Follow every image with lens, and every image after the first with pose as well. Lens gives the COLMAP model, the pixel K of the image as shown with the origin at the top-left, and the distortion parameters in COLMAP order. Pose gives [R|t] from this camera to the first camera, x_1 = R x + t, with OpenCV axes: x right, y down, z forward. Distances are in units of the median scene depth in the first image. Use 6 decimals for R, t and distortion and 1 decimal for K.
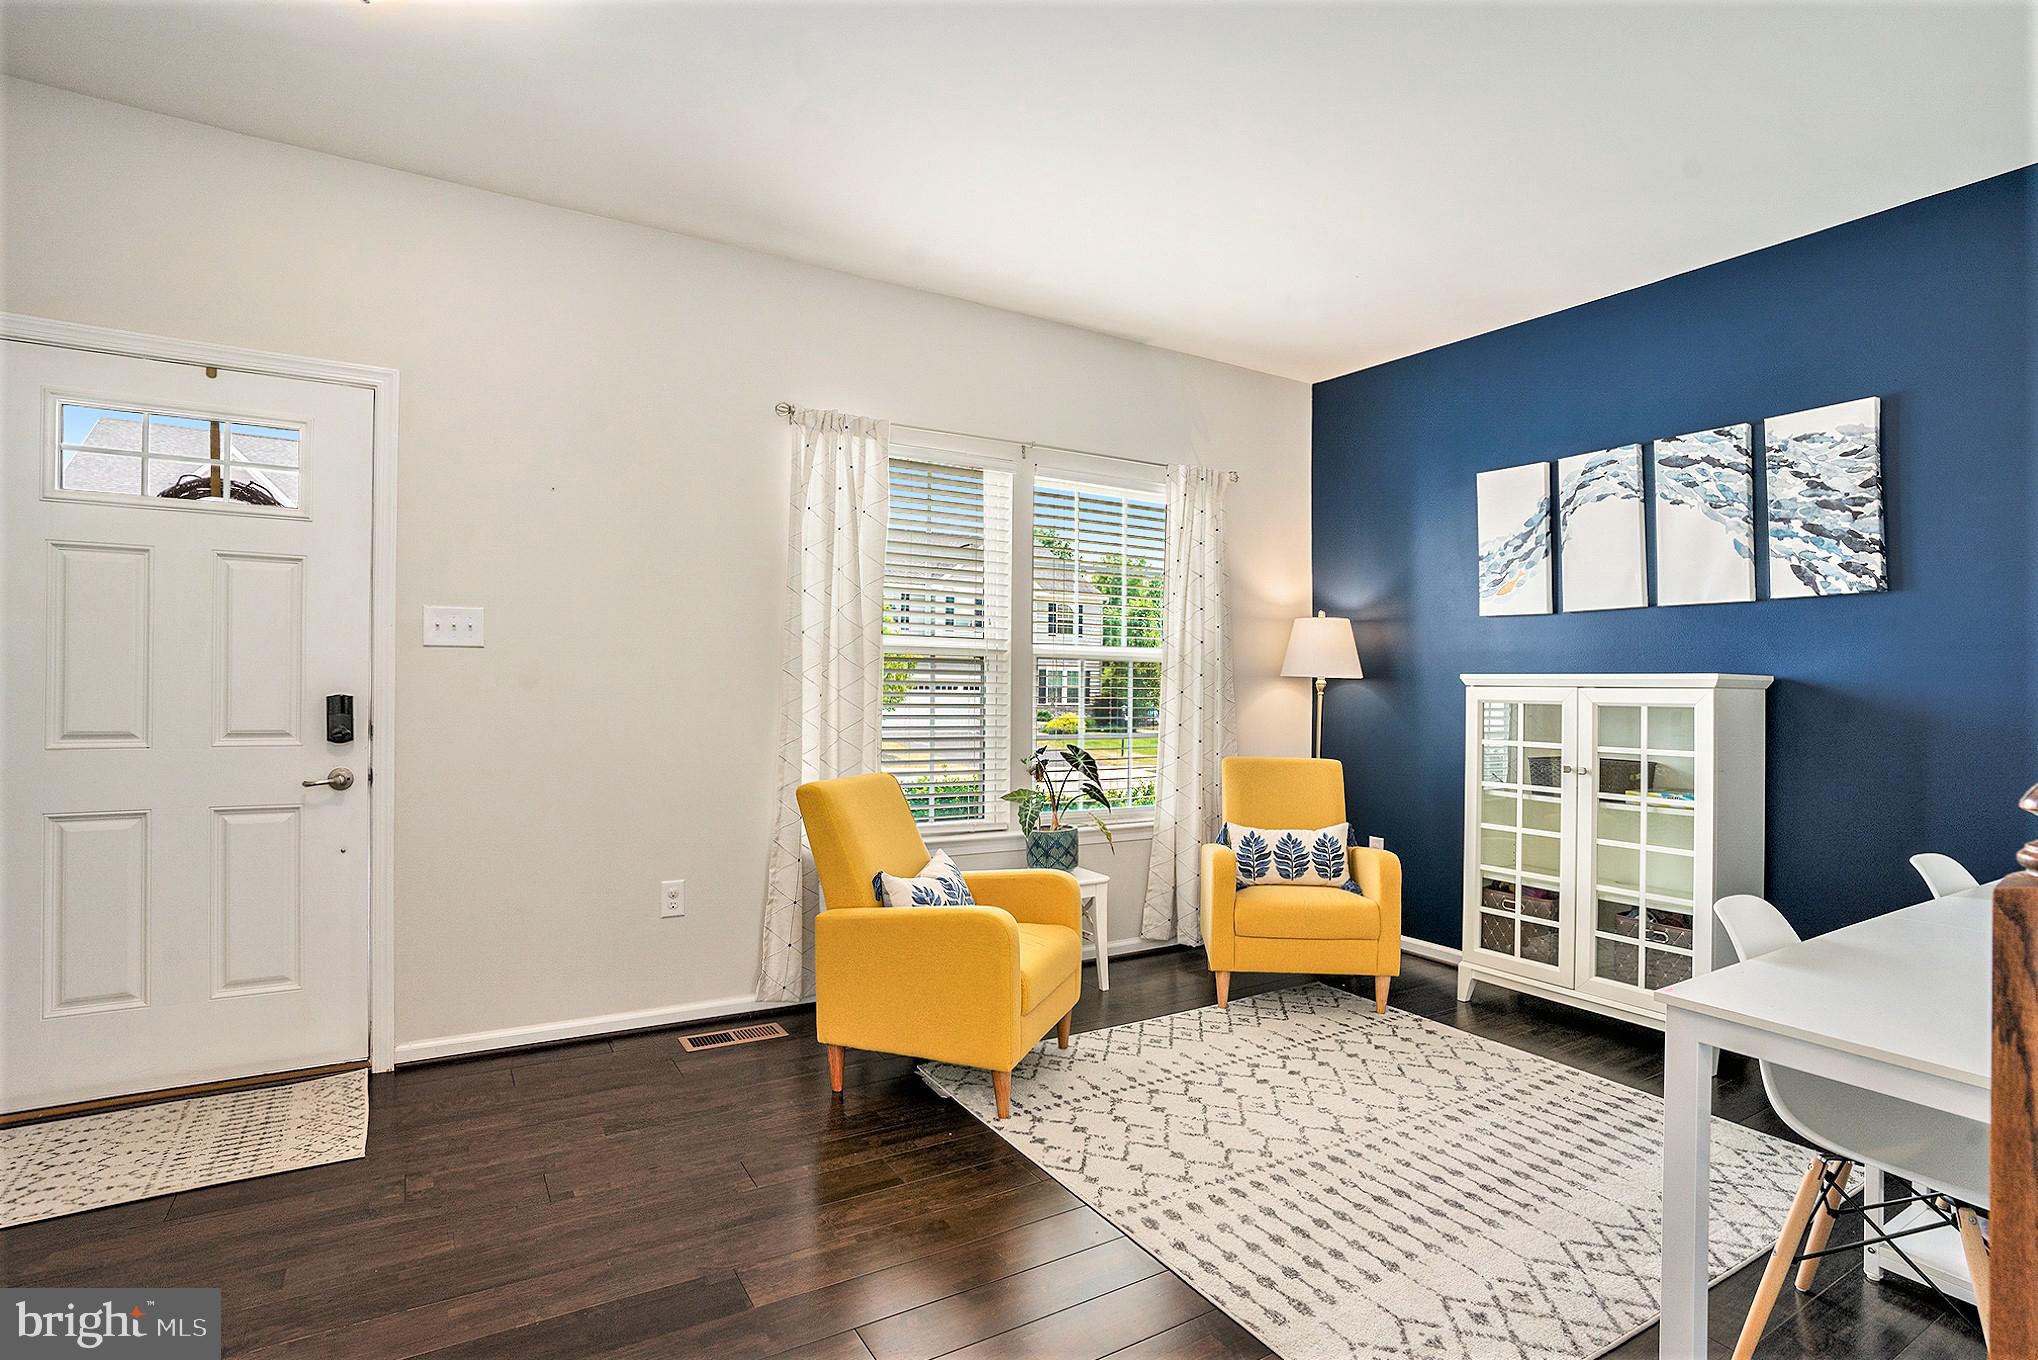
lens RADIAL K [[1000.7, 0, 1029.7], [0, 1000.7, 681.7], [0, 0, 1]] dist [-0.044371, 0.000538]
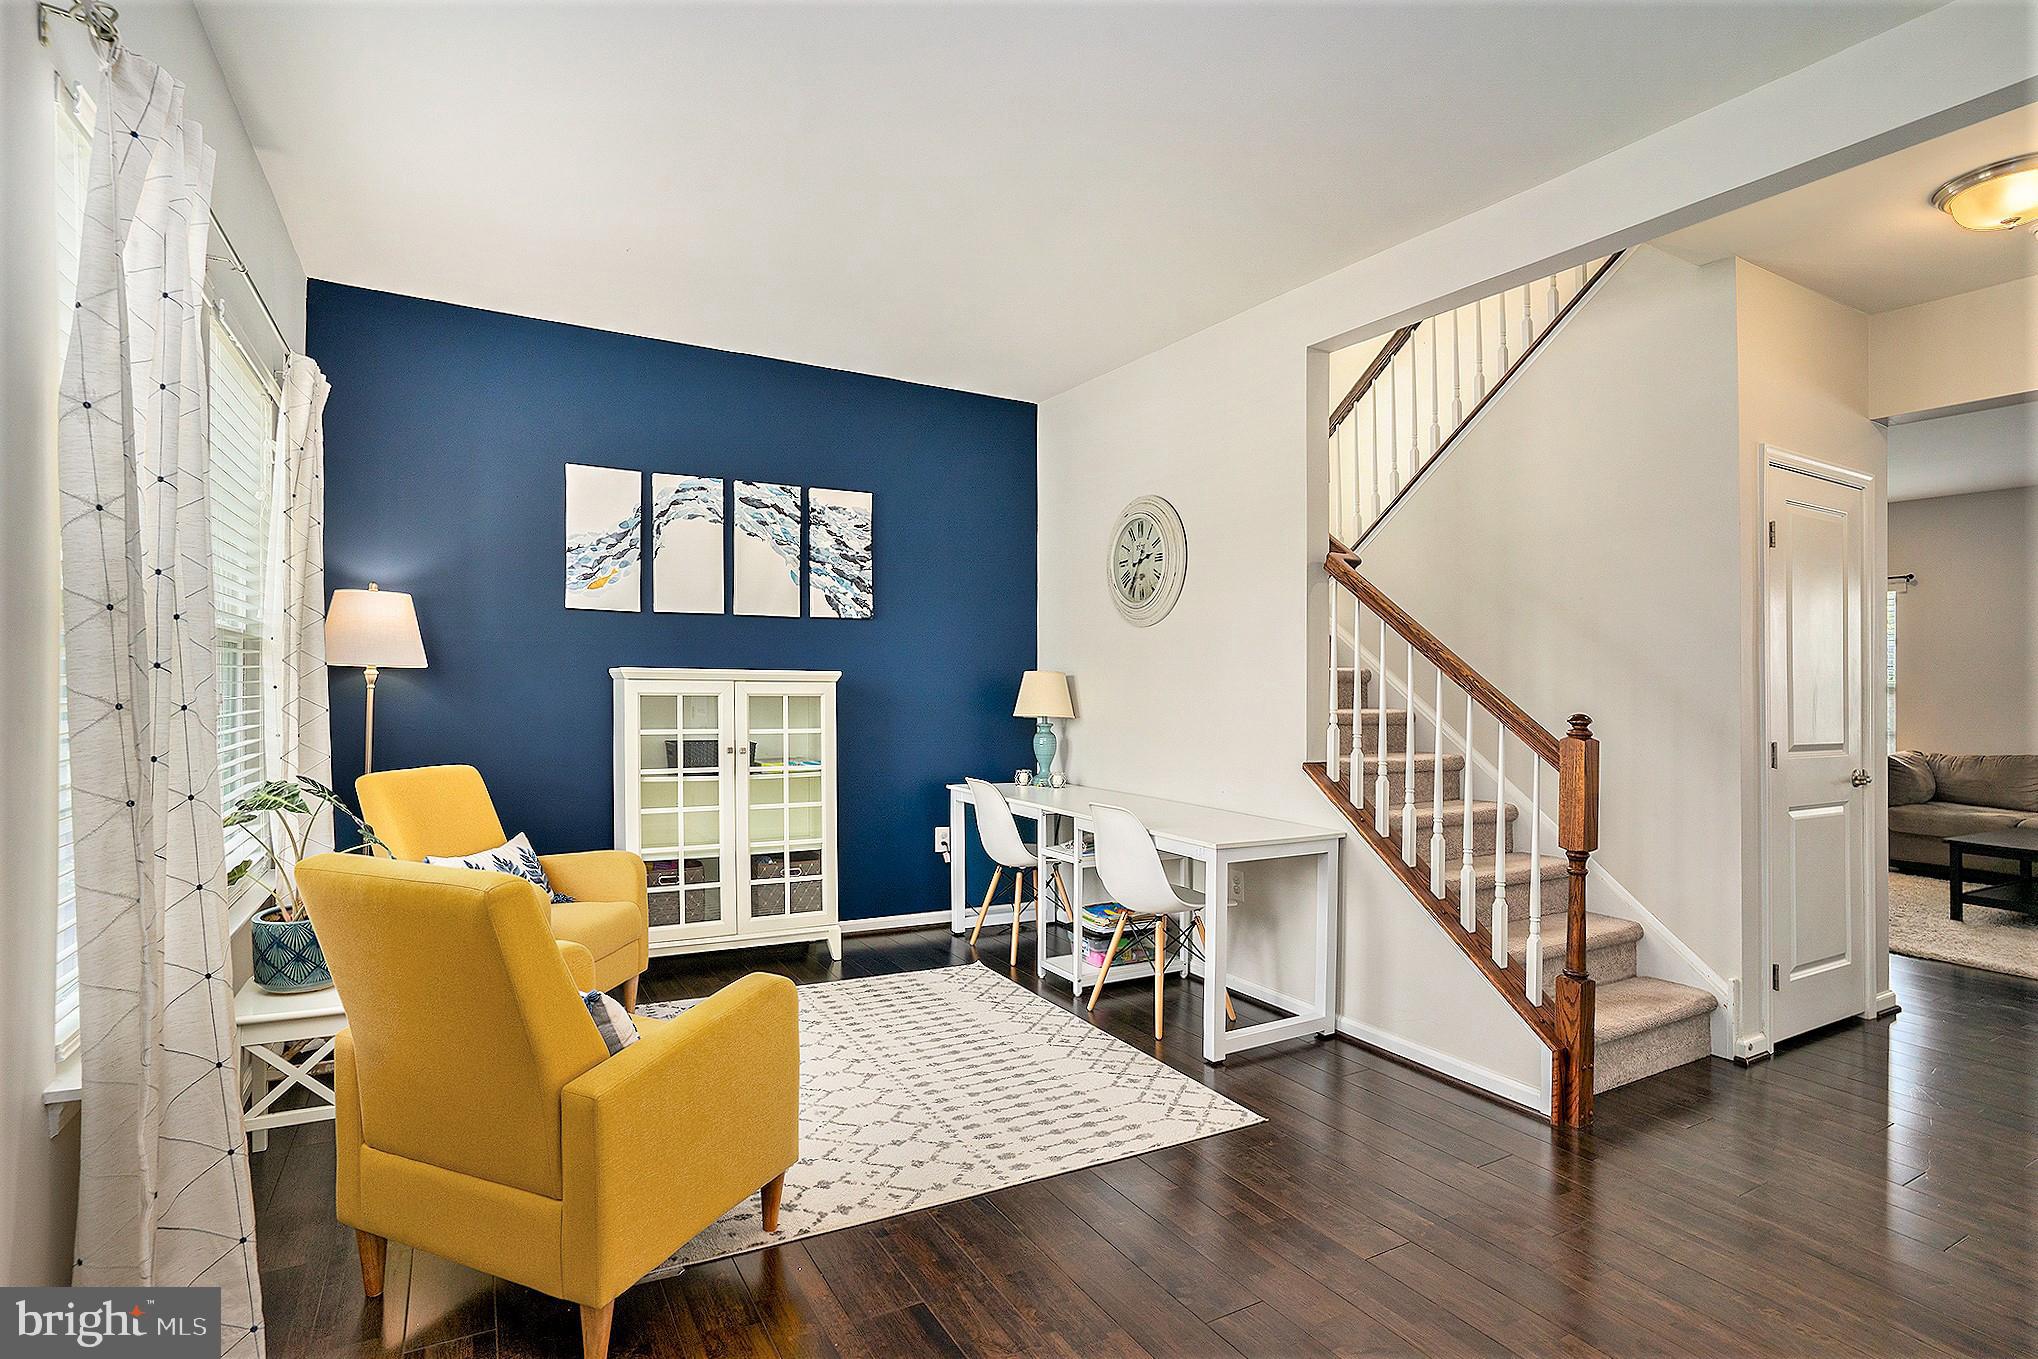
lens RADIAL K [[1000.7, 0, 1029.7], [0, 1000.7, 681.2], [0, 0, 1]] dist [-0.044371, 0.000538]
pose [[0.033468, -0.009268, 0.999397, -0.660004], [-0.015324, 0.999835, 0.009785, -0.011554], [-0.999322, -0.015642, 0.033320, 0.631205]]
